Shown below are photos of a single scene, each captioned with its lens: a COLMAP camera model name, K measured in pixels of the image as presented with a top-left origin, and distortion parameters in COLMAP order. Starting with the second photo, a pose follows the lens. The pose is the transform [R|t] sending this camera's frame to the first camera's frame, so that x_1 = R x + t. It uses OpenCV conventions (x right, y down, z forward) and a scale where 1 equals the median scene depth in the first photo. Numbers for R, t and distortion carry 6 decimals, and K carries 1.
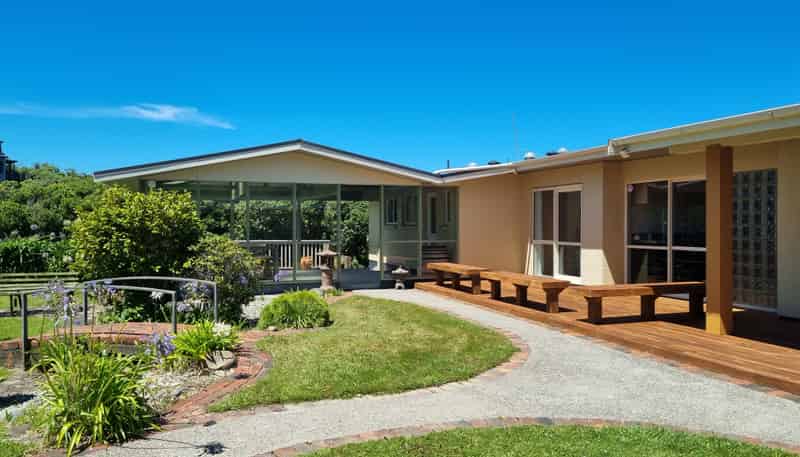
lens RADIAL K [[609.6, 0, 400.0], [0, 609.6, 228.5], [0, 0, 1]] dist [0.043098, 0.000649]
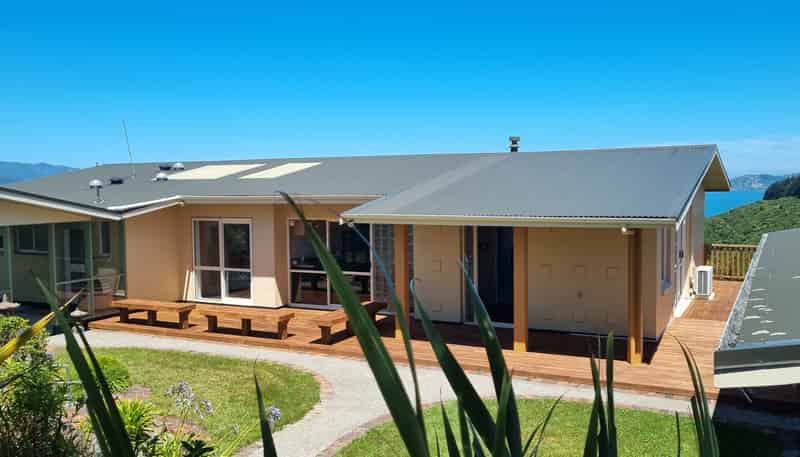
lens RADIAL K [[727.8, 0, 400.0], [0, 727.8, 228.5], [0, 0, 1]] dist [0.043401, -0.001141]
pose [[0.726412, -0.043558, 0.685878, -0.417335], [0.014226, 0.998729, 0.048360, -0.110964], [-0.687112, -0.025372, 0.726108, -0.175027]]
